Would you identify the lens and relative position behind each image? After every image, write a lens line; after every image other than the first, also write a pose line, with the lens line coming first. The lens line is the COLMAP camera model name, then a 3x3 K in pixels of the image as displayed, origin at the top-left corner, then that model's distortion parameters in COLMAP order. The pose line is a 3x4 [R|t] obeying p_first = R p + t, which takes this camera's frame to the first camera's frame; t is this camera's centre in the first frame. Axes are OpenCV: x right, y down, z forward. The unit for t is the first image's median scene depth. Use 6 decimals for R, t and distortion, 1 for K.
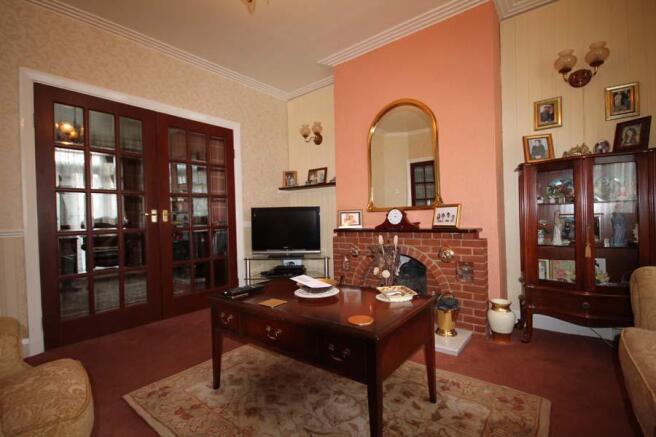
lens RADIAL K [[308.6, 0, 328.0], [0, 308.6, 218.5], [0, 0, 1]] dist [-0.039264, -0.000089]
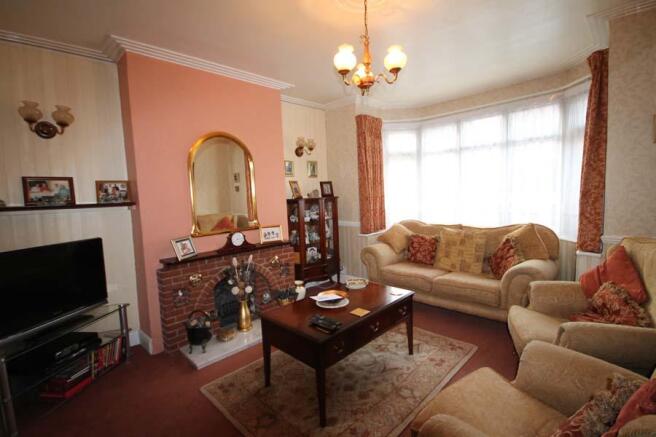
lens RADIAL K [[304.1, 0, 328.0], [0, 304.1, 218.5], [0, 0, 1]] dist [0.000637, -0.000026]
pose [[0.098244, -0.046392, 0.994080, -0.913545], [0.050044, 0.997879, 0.041623, -0.117400], [-0.993903, 0.045659, 0.100357, 0.587942]]
